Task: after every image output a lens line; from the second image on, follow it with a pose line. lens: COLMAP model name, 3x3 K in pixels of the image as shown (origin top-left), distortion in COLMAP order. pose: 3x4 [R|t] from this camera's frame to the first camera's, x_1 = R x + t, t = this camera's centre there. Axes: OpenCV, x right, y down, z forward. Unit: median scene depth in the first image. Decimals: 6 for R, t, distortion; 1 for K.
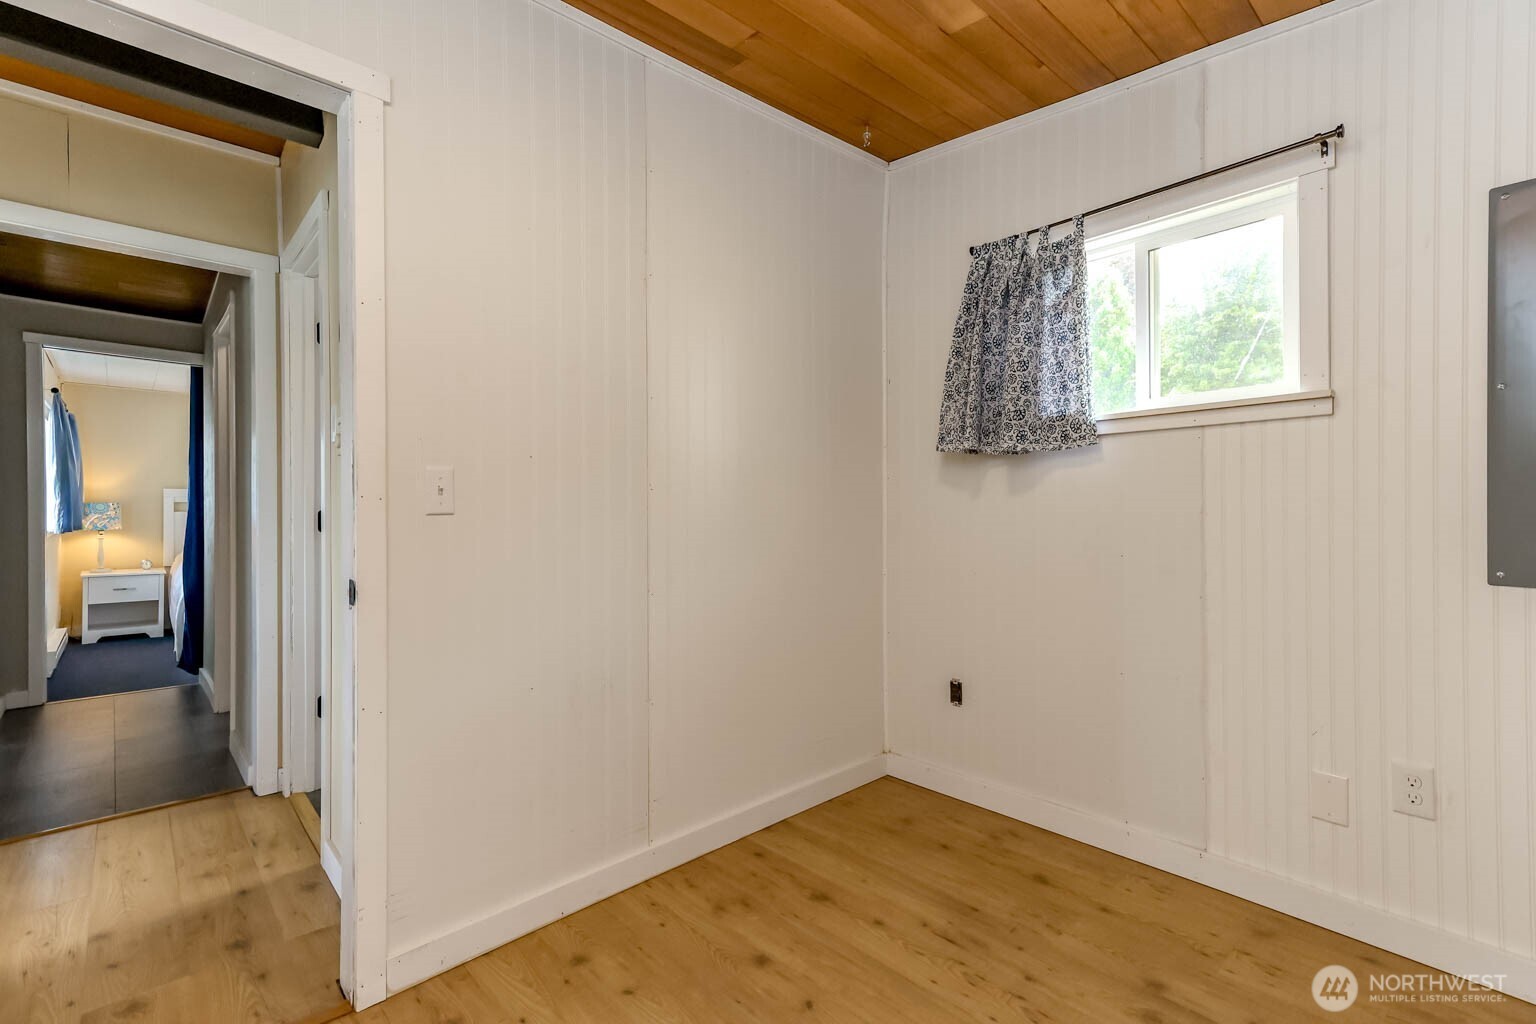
lens RADIAL K [[710.8, 0, 770.6], [0, 710.8, 509.9], [0, 0, 1]] dist [0.025210, -0.000361]
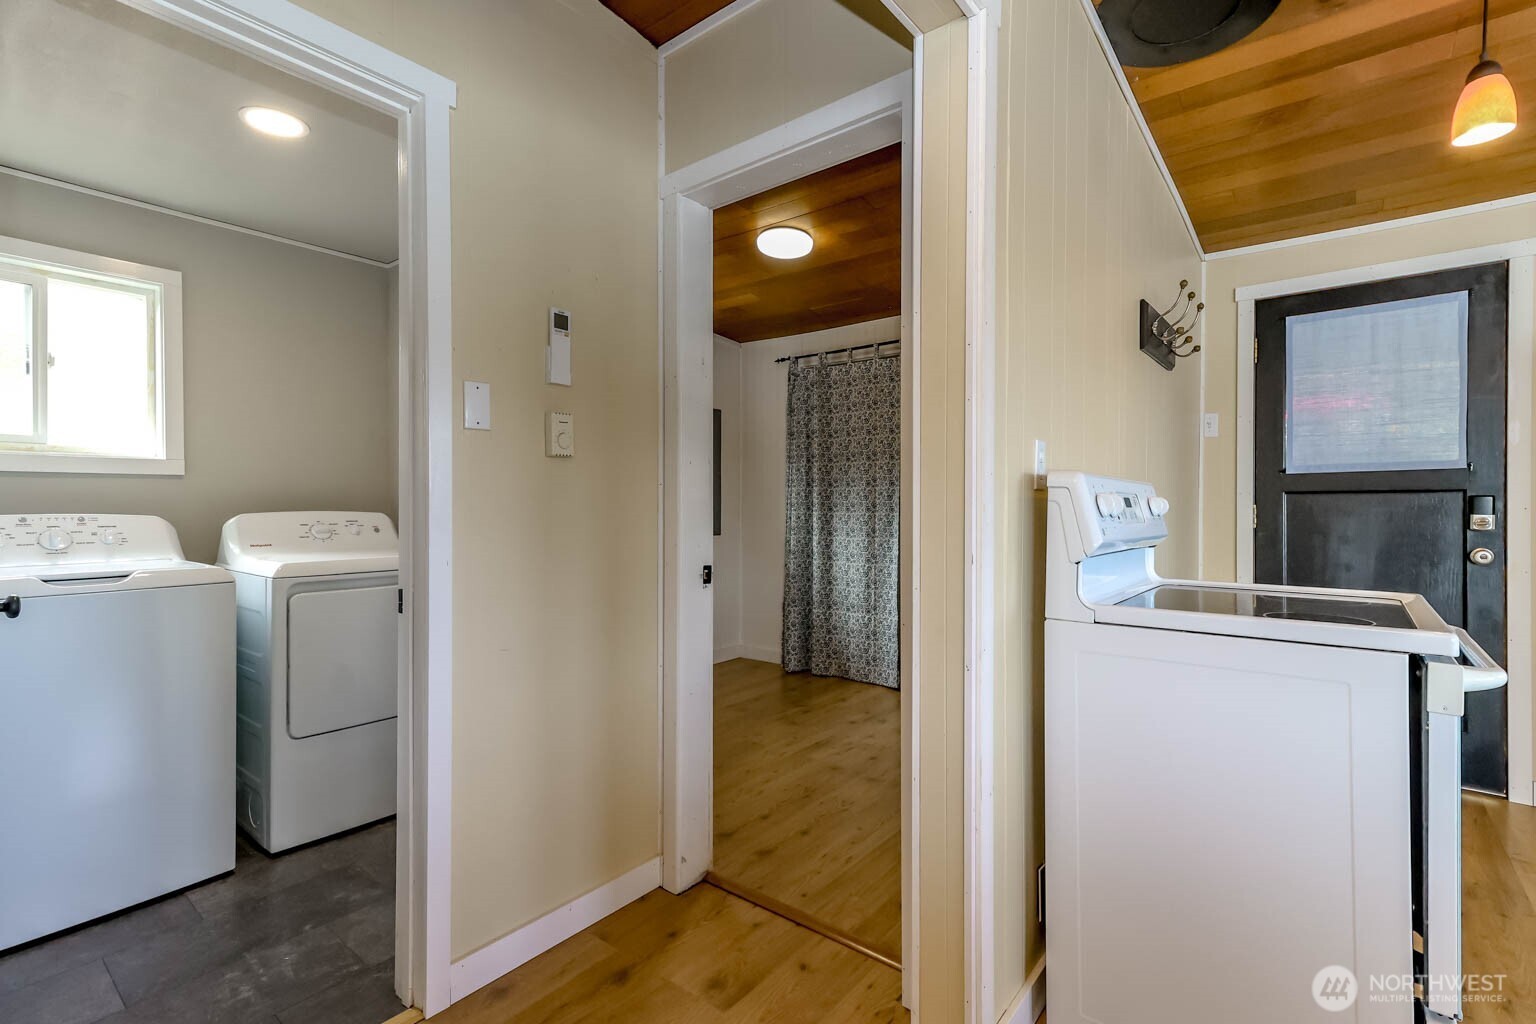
lens RADIAL K [[710.8, 0, 770.6], [0, 710.8, 509.9], [0, 0, 1]] dist [0.025210, -0.000361]
pose [[-0.171748, 0.000433, 0.985141, -1.582234], [0.001070, 0.999999, -0.000253, -0.006332], [-0.985140, 0.001011, -0.171749, 0.909428]]
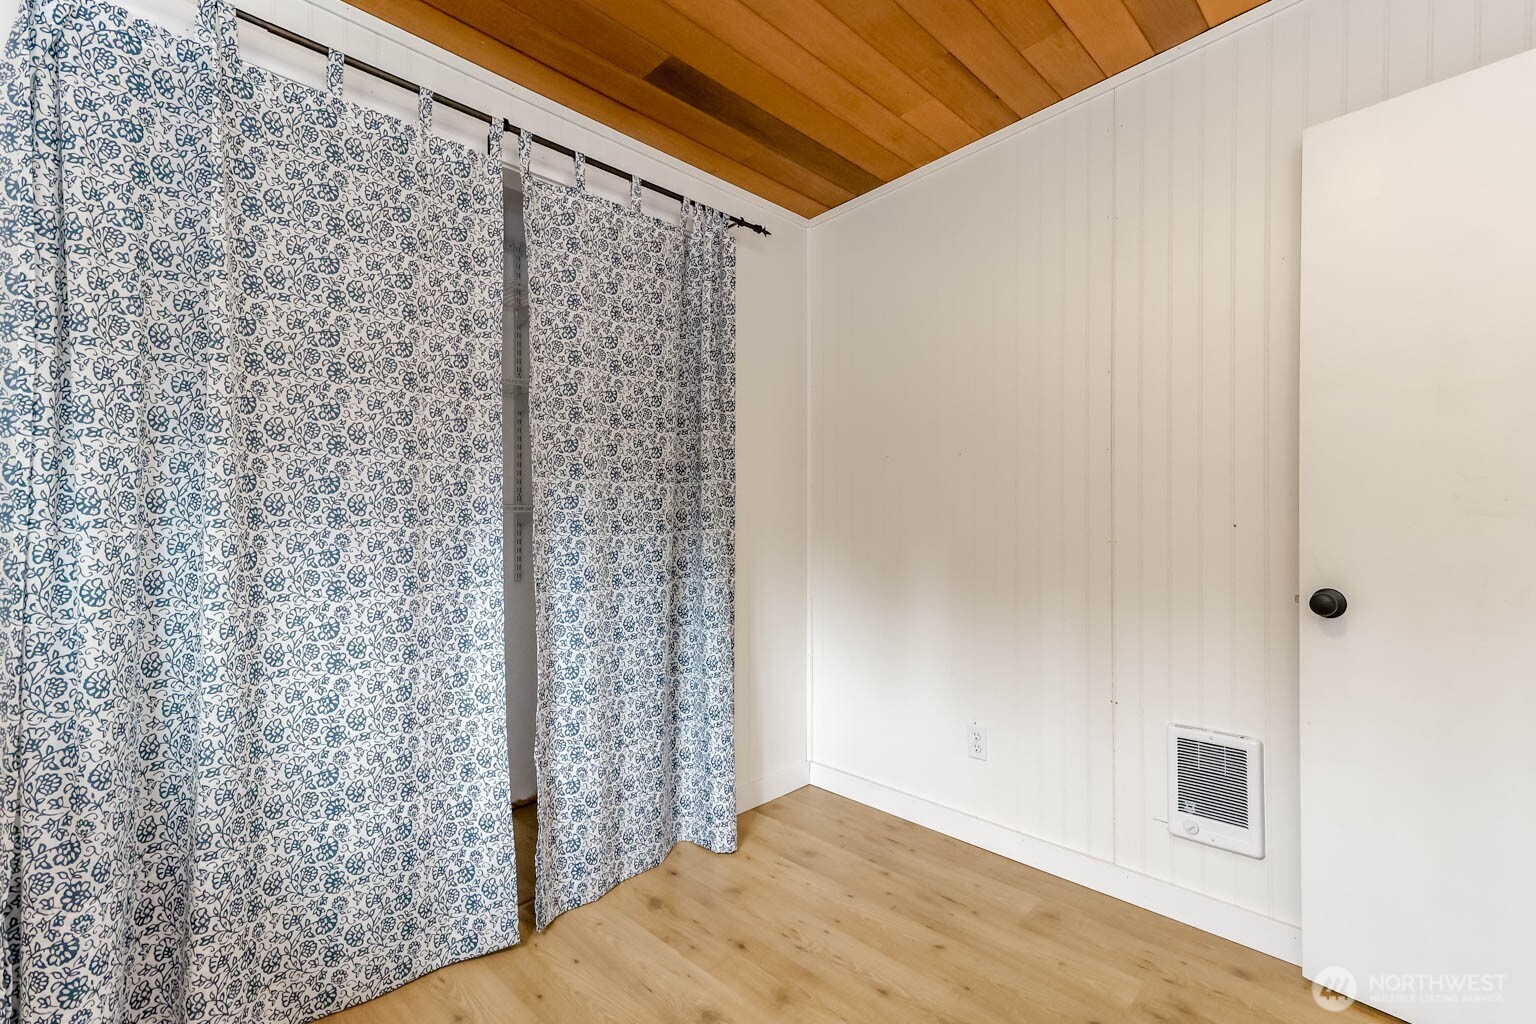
lens RADIAL K [[710.8, 0, 770.6], [0, 710.8, 509.9], [0, 0, 1]] dist [0.025210, -0.000361]
pose [[-0.995731, -0.001708, -0.092288, 0.246959], [-0.001694, 0.999999, -0.000224, -0.018925], [0.092288, -0.000066, -0.995732, 1.112172]]
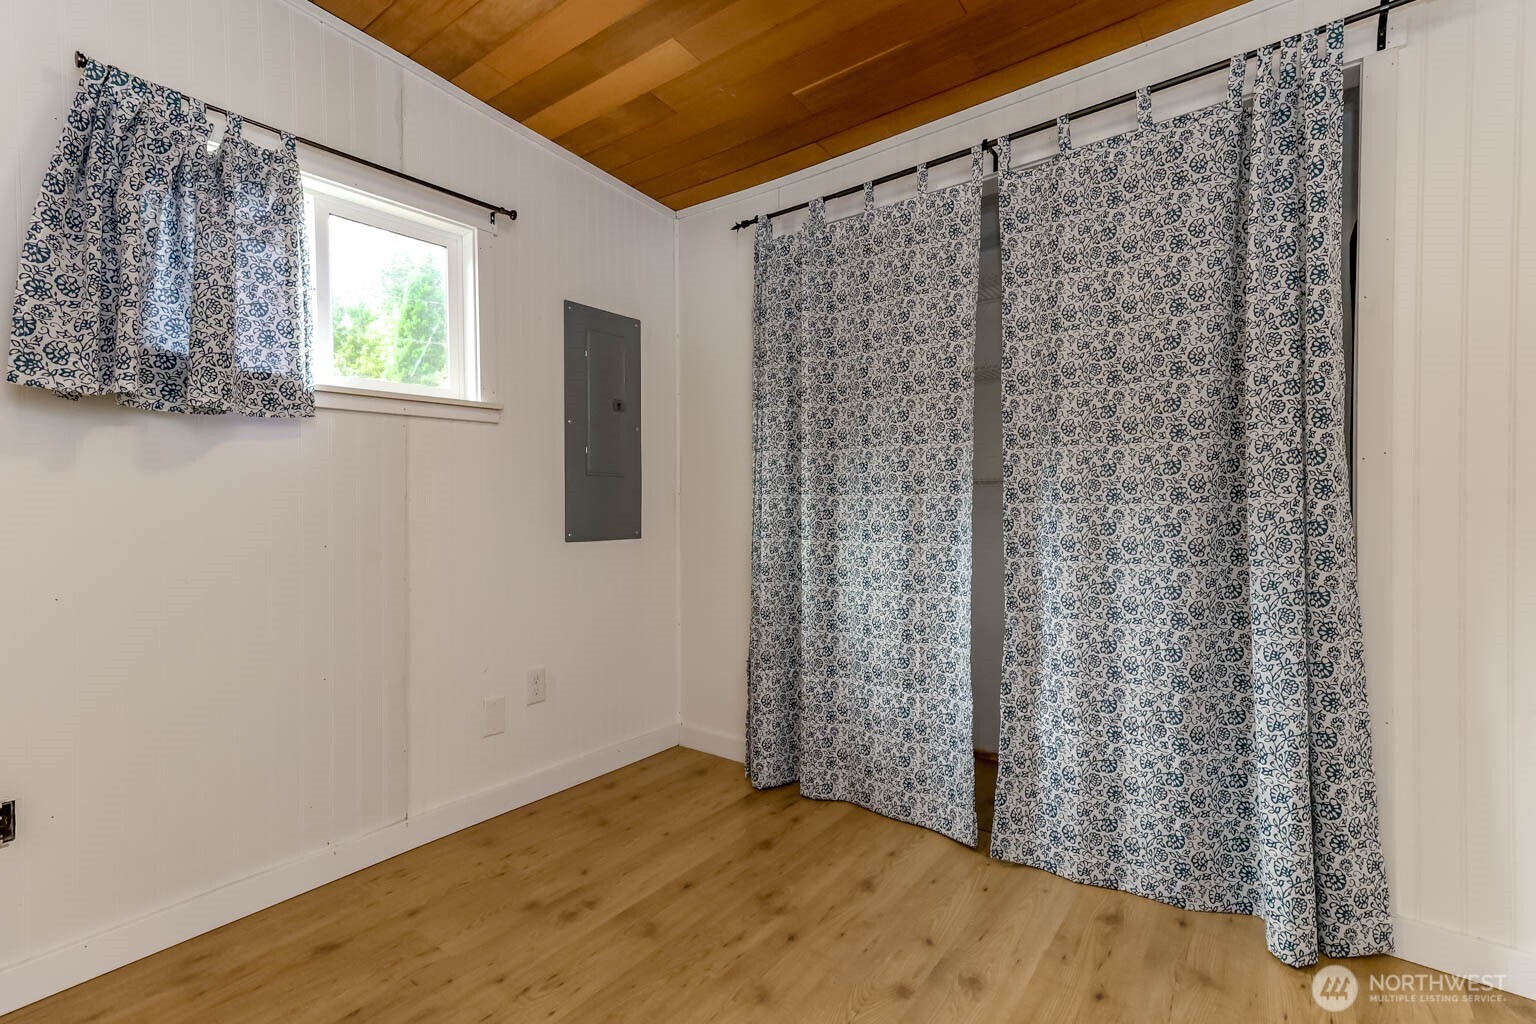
lens RADIAL K [[710.8, 0, 770.6], [0, 710.8, 509.9], [0, 0, 1]] dist [0.025210, -0.000361]
pose [[-0.187178, -0.004434, 0.982316, -0.514913], [0.007549, 0.999954, 0.005952, 0.018887], [-0.982297, 0.008530, -0.187136, 0.655688]]
